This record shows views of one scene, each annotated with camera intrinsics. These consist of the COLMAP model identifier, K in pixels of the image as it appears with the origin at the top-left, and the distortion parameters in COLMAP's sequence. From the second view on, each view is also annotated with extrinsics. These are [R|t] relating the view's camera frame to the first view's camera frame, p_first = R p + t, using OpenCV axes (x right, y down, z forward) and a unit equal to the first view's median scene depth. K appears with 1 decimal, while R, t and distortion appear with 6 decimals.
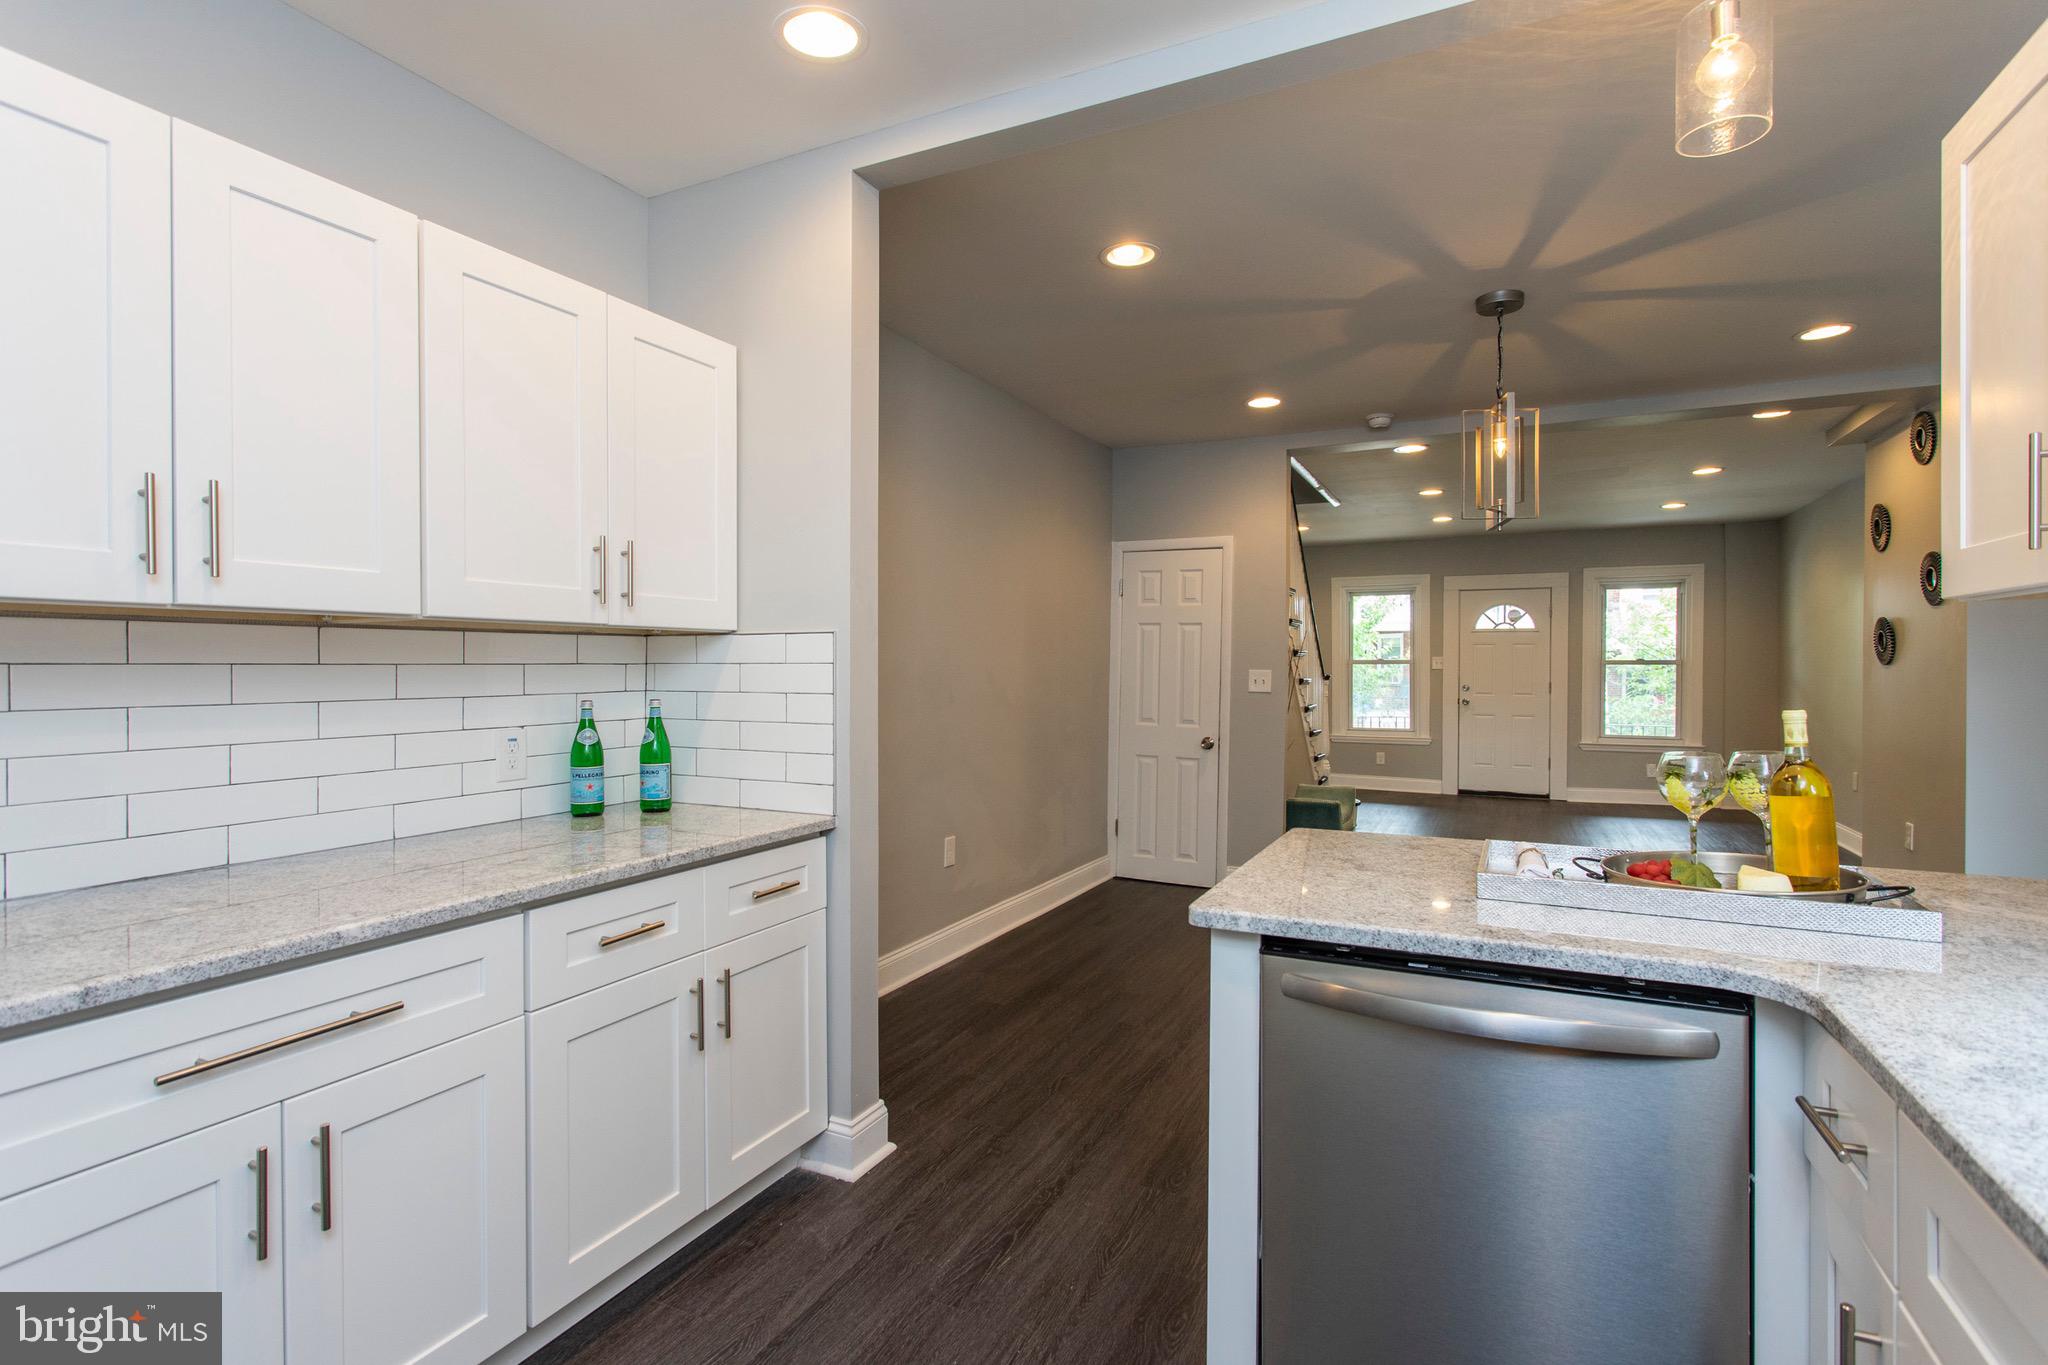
lens RADIAL K [[971.2, 0, 1019.8], [0, 971.2, 676.2], [0, 0, 1]] dist [-0.003241, 0.000234]
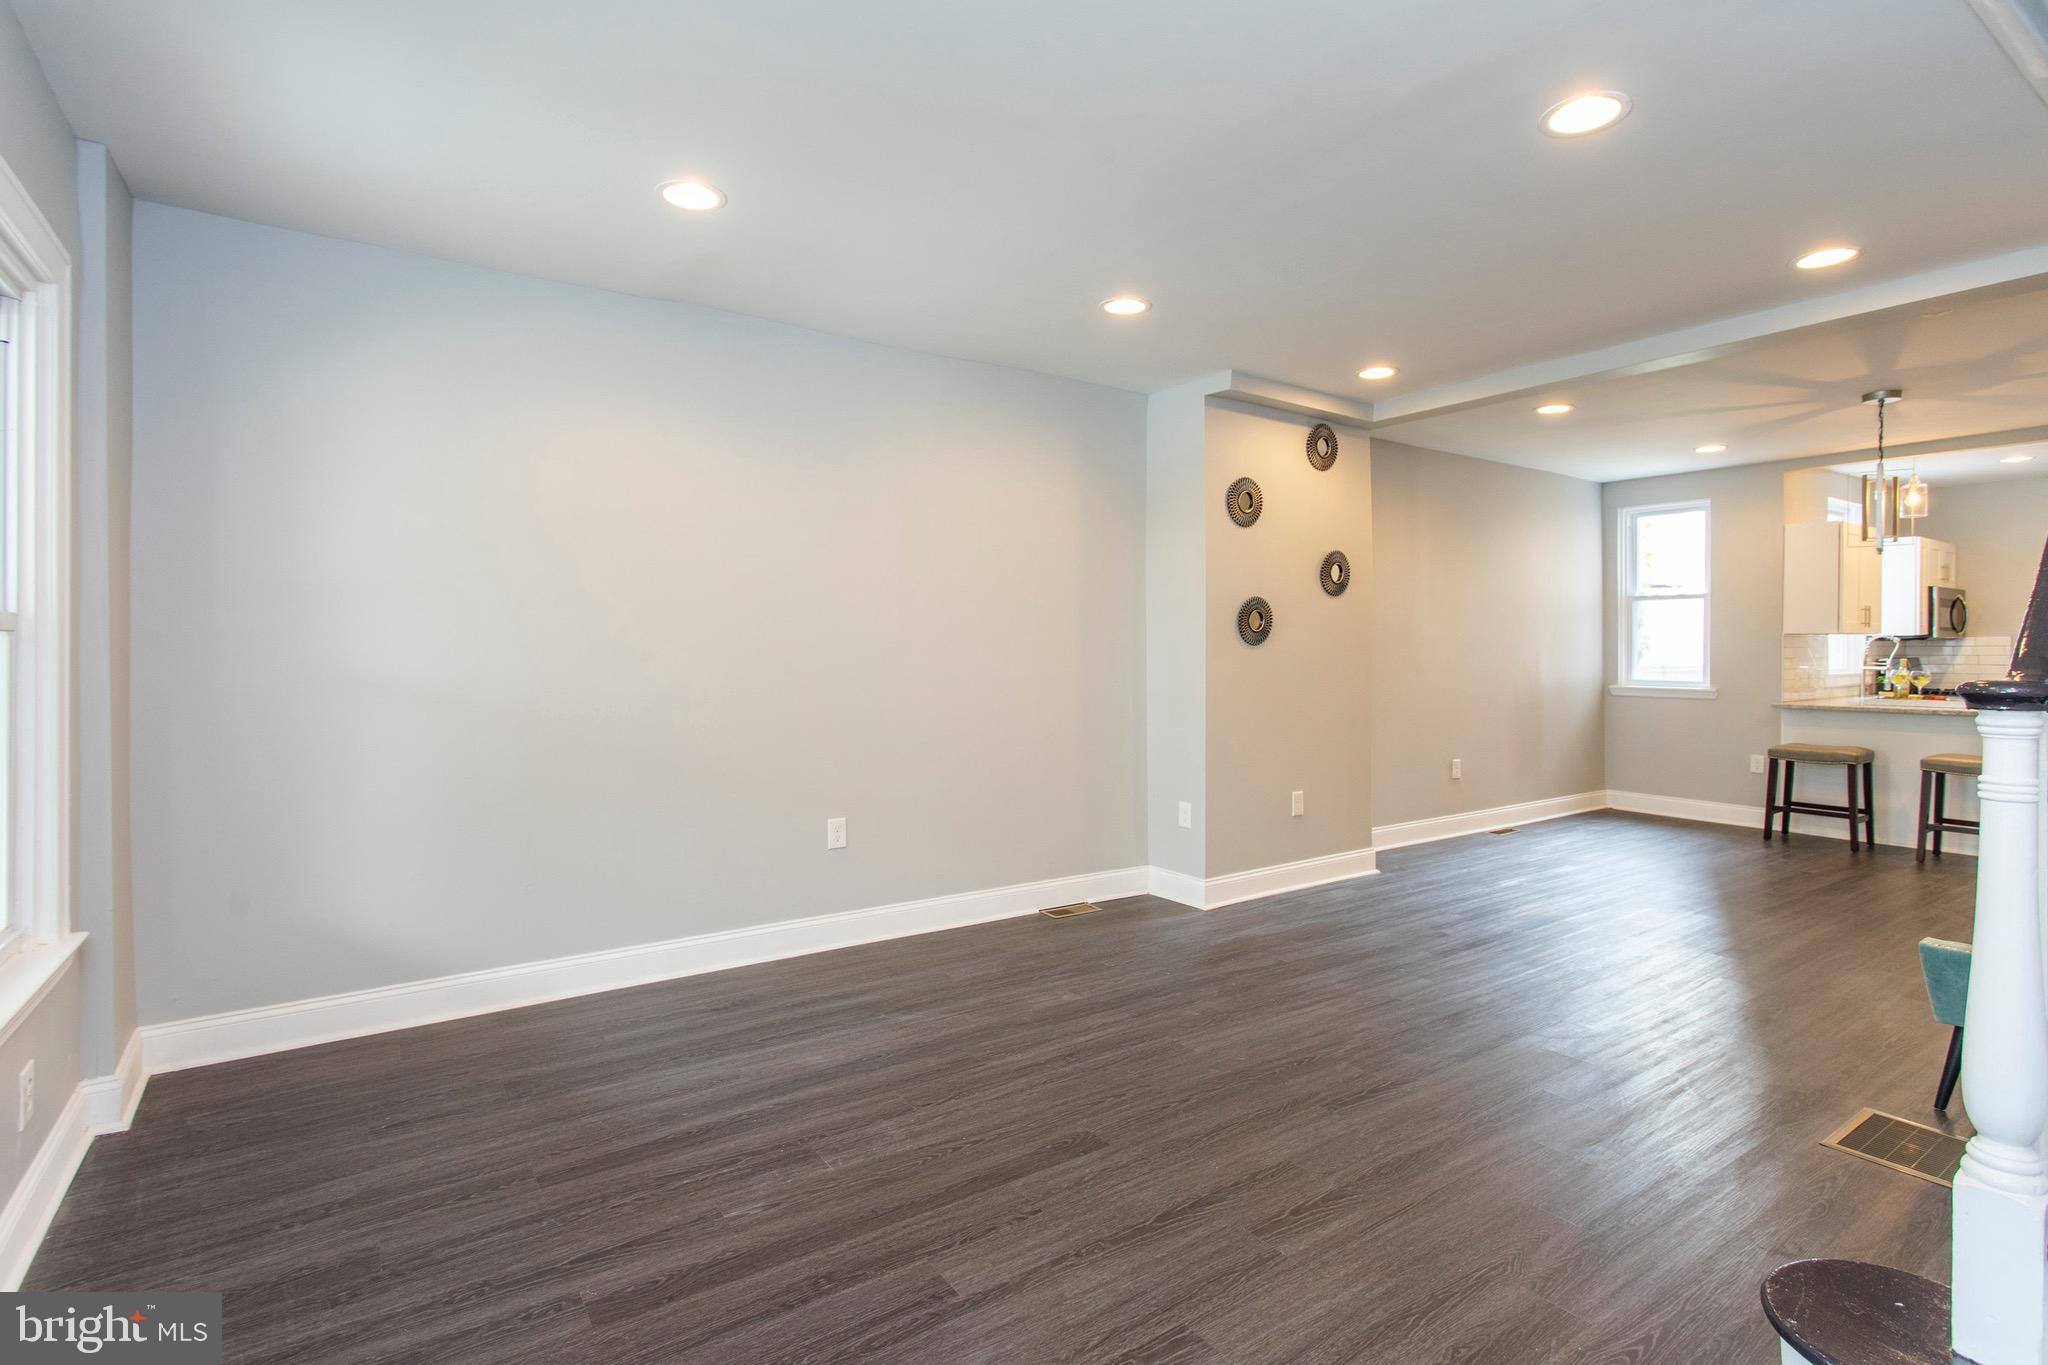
lens RADIAL K [[971.2, 0, 1052.4], [0, 971.2, 655.8], [0, 0, 1]] dist [-0.003241, 0.000234]
pose [[-0.882905, 0.000157, 0.469551, 0.328891], [0.004708, 0.999953, 0.008518, -0.004629], [-0.469528, 0.009731, -0.882864, 1.055288]]
